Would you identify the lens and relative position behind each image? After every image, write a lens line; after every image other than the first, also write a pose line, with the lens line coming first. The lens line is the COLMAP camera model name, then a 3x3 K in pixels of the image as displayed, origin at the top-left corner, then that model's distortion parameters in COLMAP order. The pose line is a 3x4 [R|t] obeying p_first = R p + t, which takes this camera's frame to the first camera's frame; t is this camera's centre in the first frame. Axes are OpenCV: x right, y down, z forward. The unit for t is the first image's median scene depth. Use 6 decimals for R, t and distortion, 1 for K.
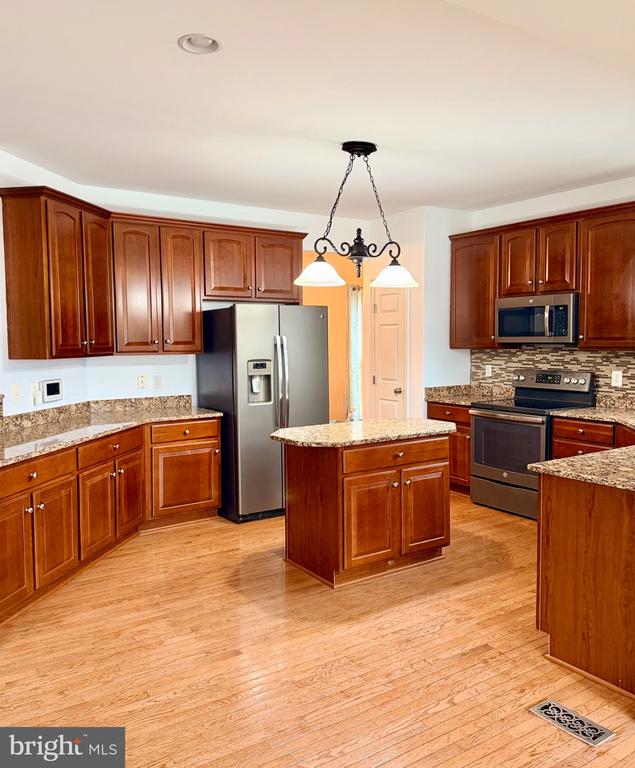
lens RADIAL K [[637.1, 0, 321.0], [0, 637.1, 379.5], [0, 0, 1]] dist [0.046936, -0.039121]
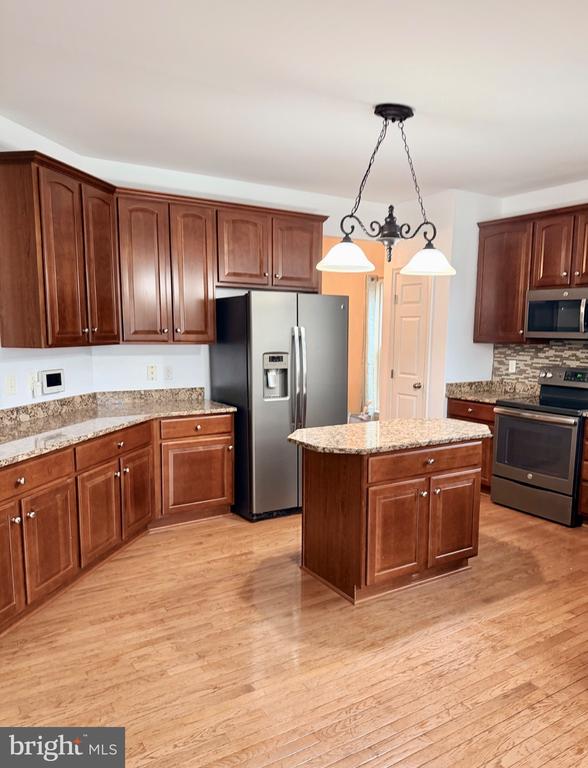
lens RADIAL K [[583.9, 0, 328.4], [0, 583.9, 412.9], [0, 0, 1]] dist [0.027268, -0.016011]
pose [[0.999829, 0.018371, -0.002120, -0.017929], [-0.018145, 0.996703, 0.079087, -0.012582], [0.003566, -0.079035, 0.996865, 0.155403]]
